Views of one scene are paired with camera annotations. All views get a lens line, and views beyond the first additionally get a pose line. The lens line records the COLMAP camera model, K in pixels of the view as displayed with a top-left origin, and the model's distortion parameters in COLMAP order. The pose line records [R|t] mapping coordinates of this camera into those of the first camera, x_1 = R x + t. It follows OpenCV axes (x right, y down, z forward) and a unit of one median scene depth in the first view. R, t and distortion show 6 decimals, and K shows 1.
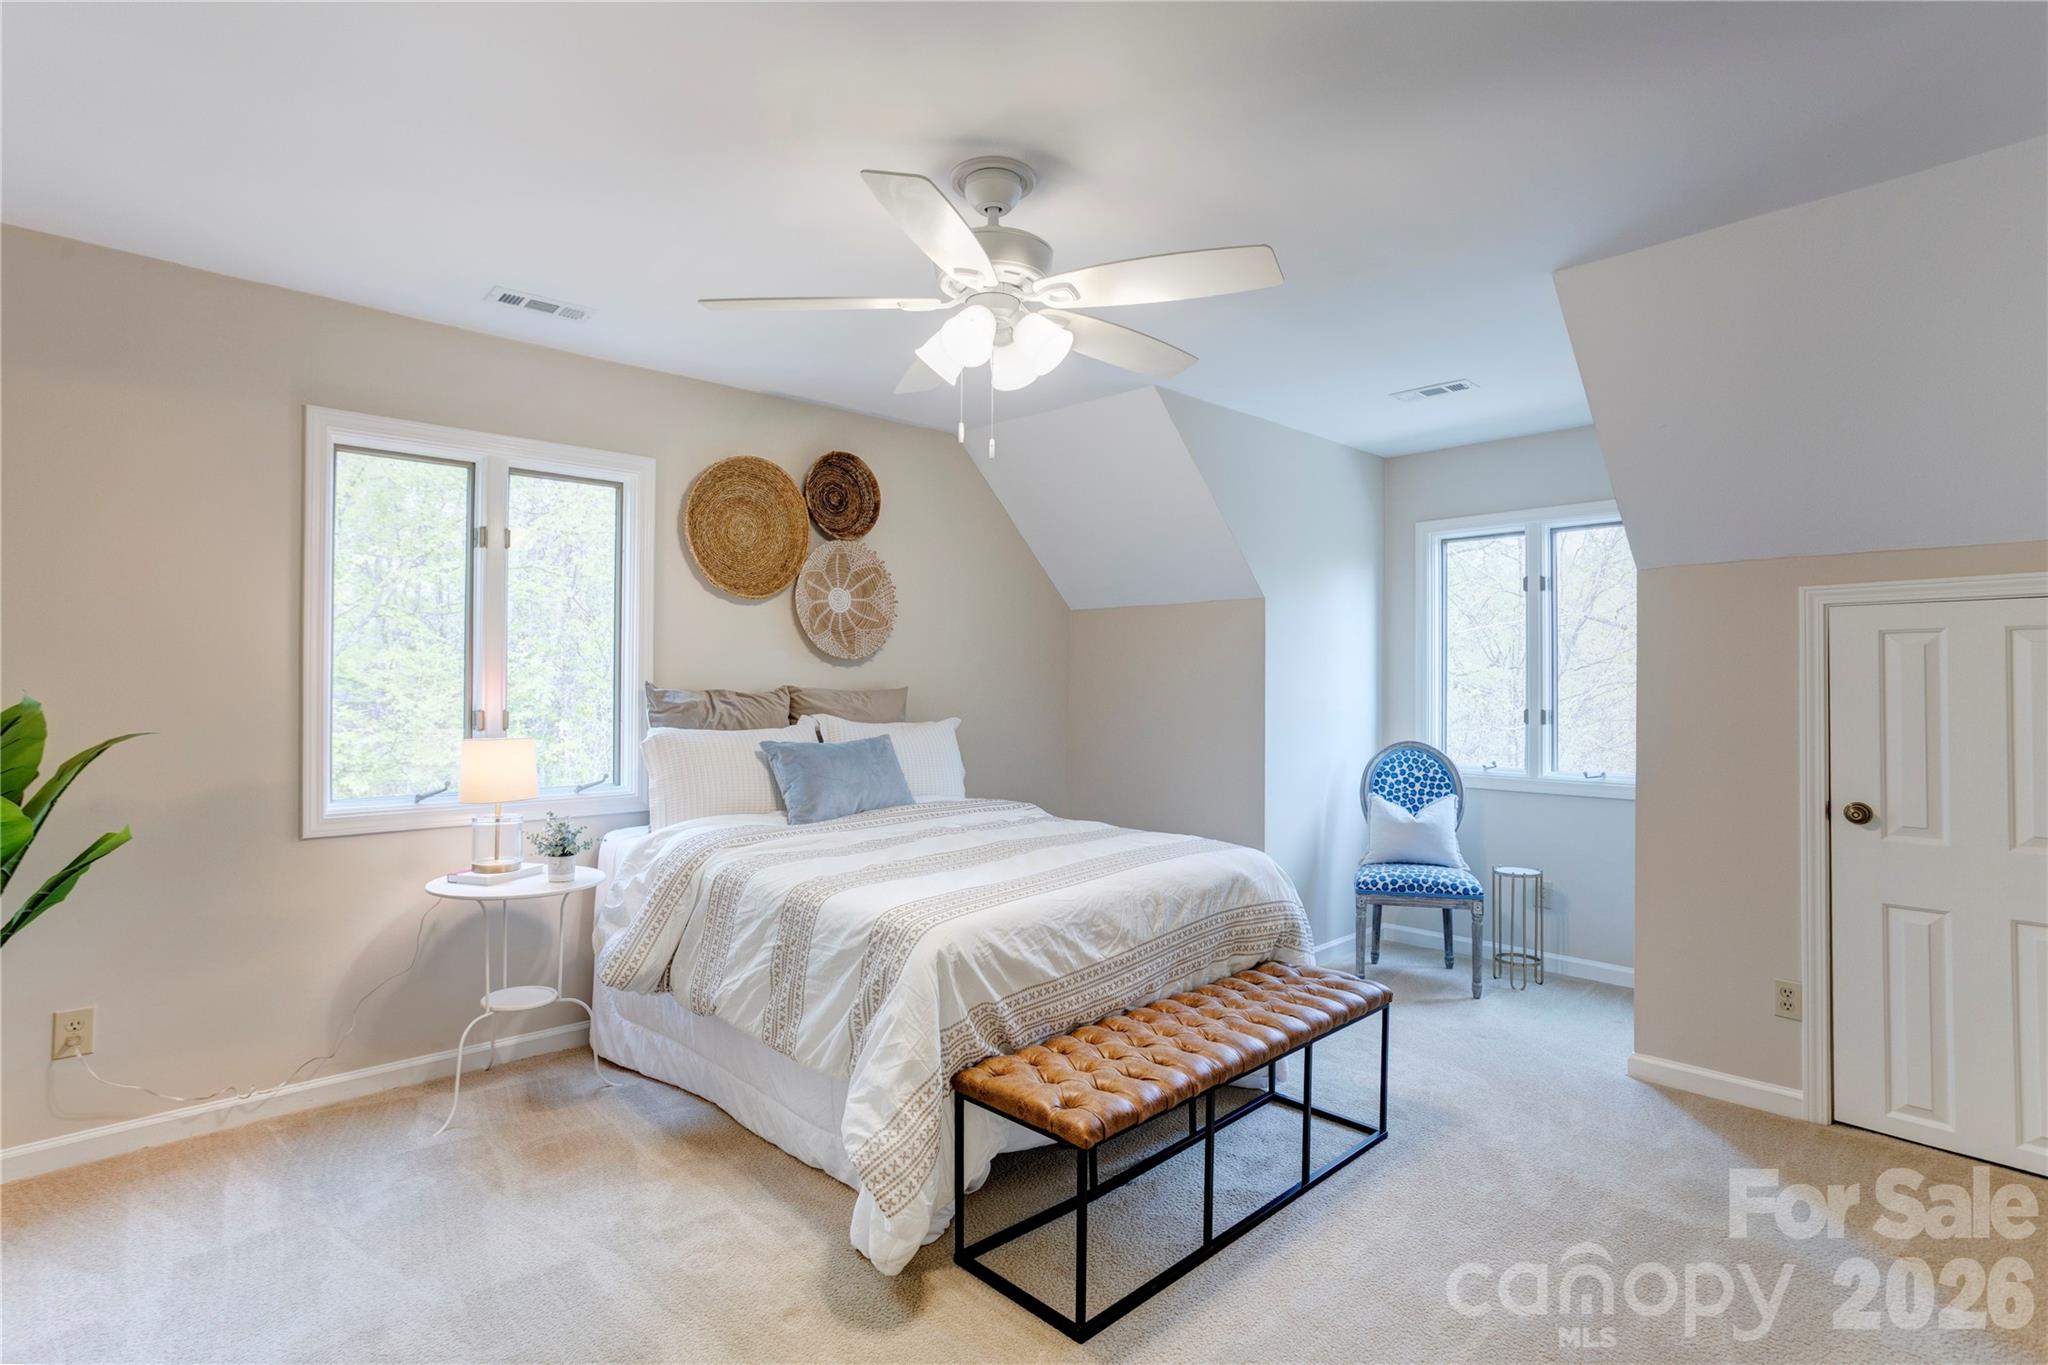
lens RADIAL K [[968.0, 0, 1024.3], [0, 968.0, 673.0], [0, 0, 1]] dist [-0.015487, 0.003291]
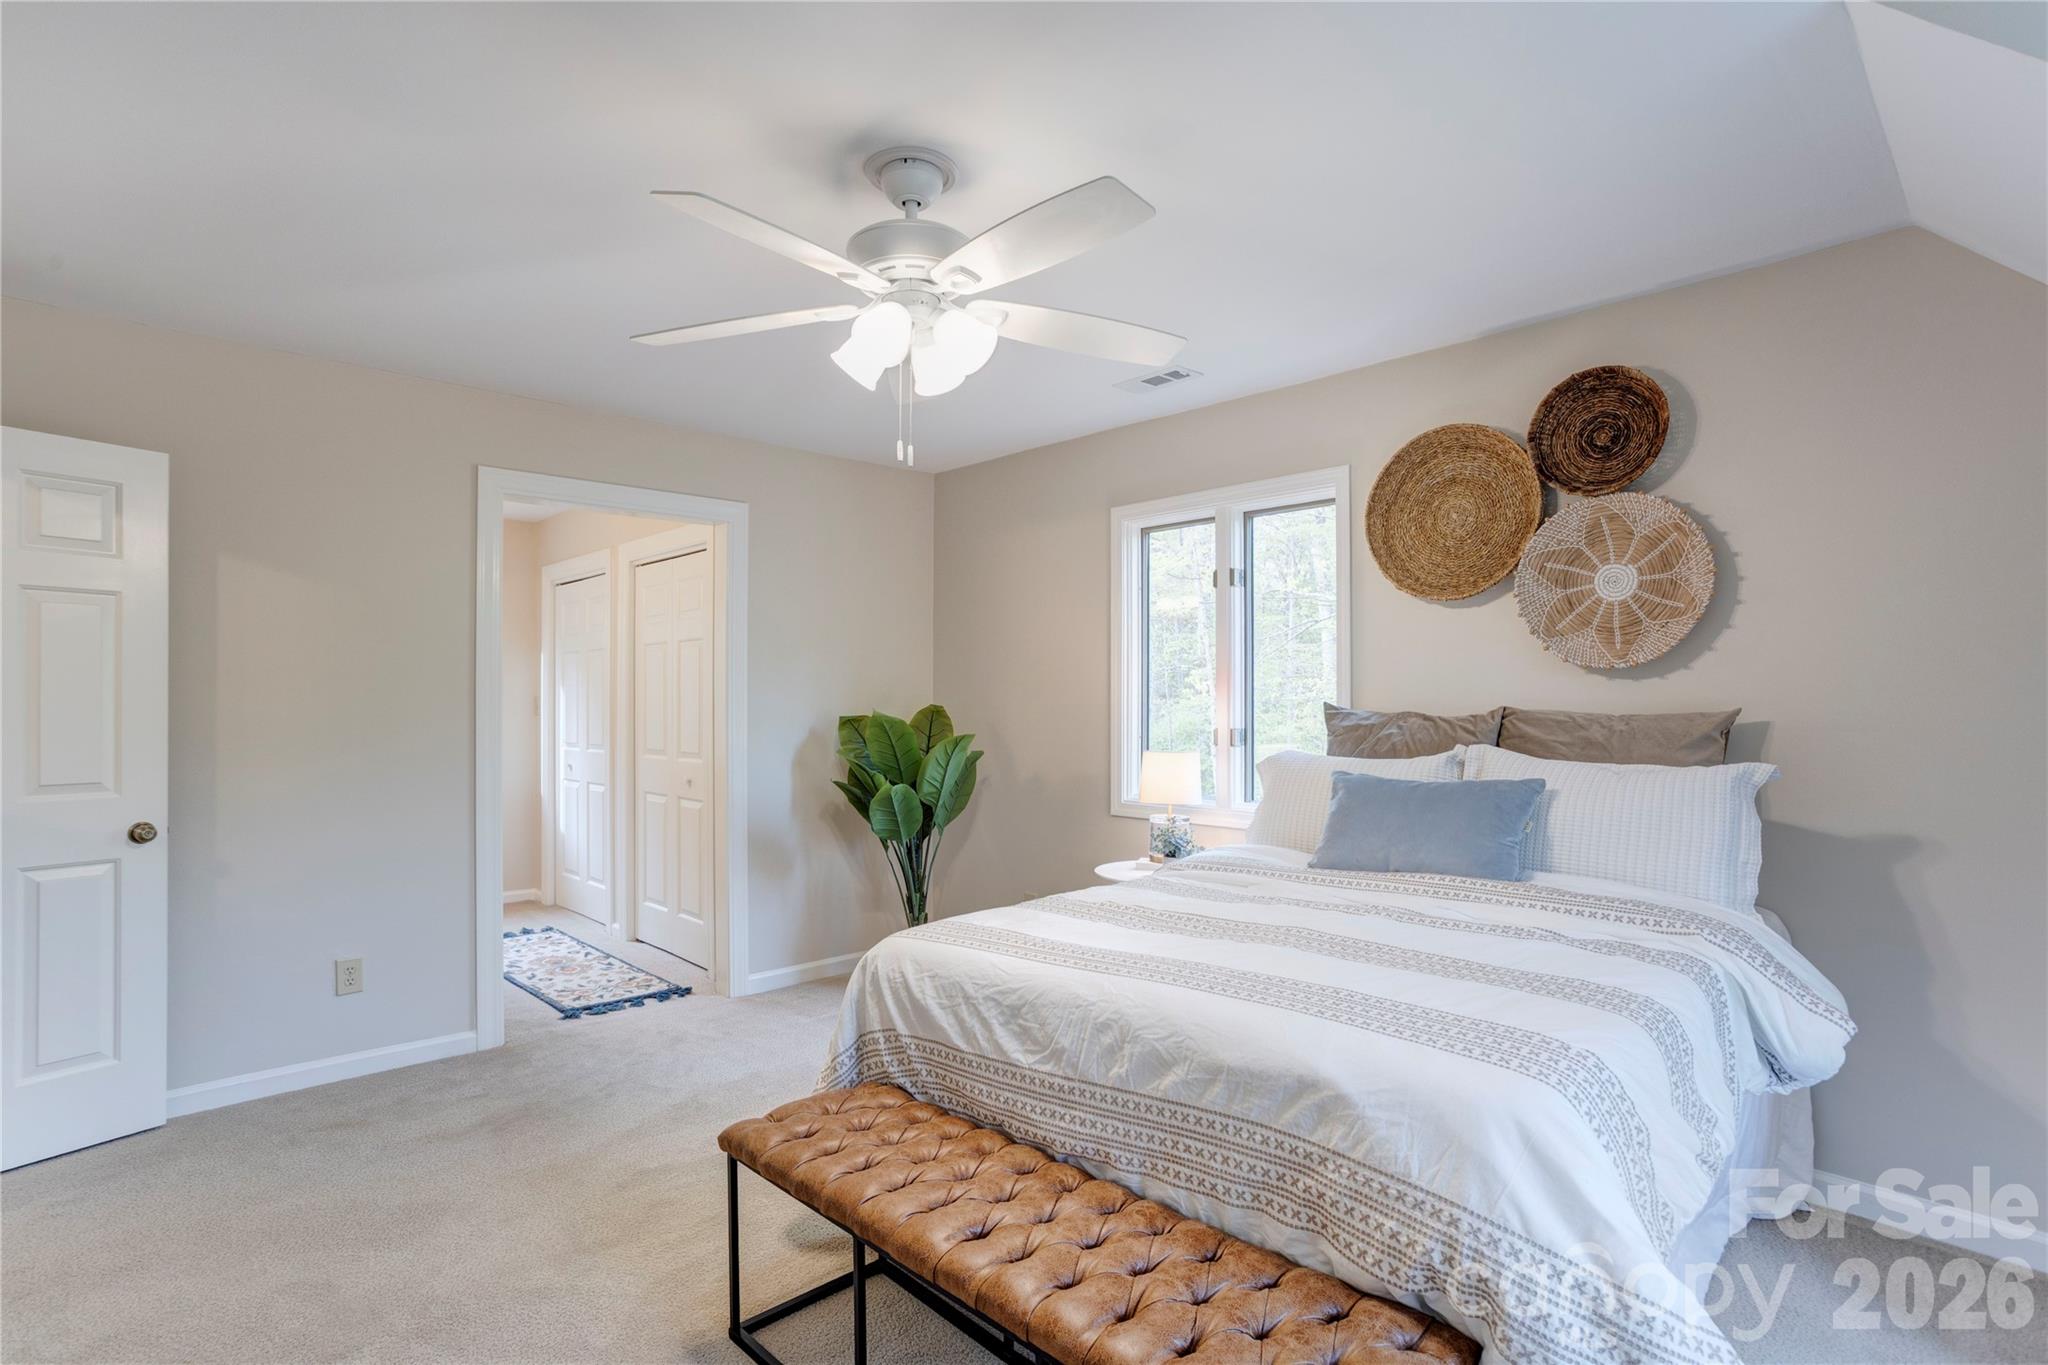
lens RADIAL K [[1001.5, 0, 1022.0], [0, 1001.5, 697.5], [0, 0, 1]] dist [-0.006933, 0.001213]
pose [[0.042170, -0.008741, -0.999072, 0.671972], [0.009504, 0.999920, -0.008348, 0.010668], [0.999065, -0.009143, 0.042249, 0.748050]]
